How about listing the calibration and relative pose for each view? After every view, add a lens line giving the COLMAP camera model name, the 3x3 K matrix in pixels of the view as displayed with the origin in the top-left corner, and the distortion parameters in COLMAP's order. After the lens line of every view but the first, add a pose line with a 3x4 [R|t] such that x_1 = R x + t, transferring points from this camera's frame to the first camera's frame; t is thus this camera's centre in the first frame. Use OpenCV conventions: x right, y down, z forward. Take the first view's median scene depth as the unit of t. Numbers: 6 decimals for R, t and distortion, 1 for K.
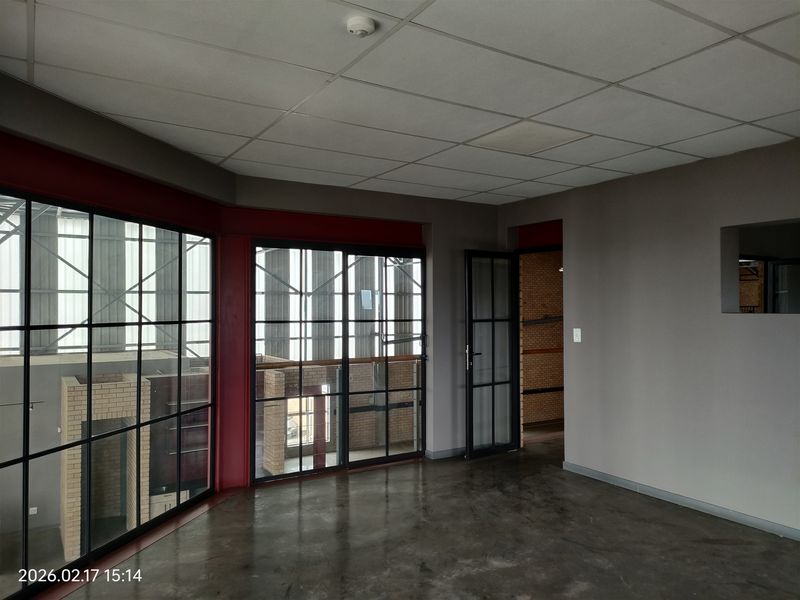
lens RADIAL K [[586.0, 0, 400.0], [0, 586.0, 300.0], [0, 0, 1]] dist [0.018548, 0.000151]
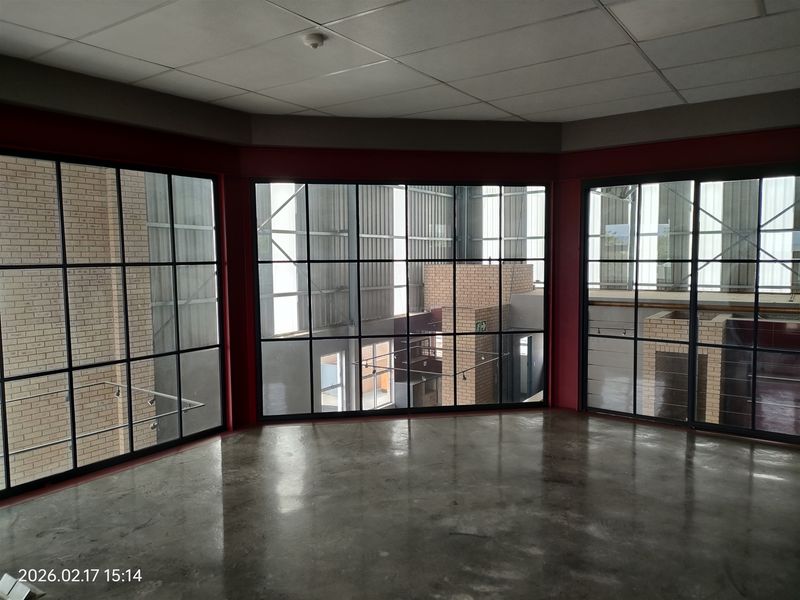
lens RADIAL K [[586.0, 0, 400.0], [0, 586.0, 300.0], [0, 0, 1]] dist [0.018548, 0.000151]
pose [[0.390445, 0.072704, -0.917751, 0.595668], [0.021486, 0.995886, 0.088035, 0.007426], [0.920376, -0.054092, 0.387276, 0.276406]]
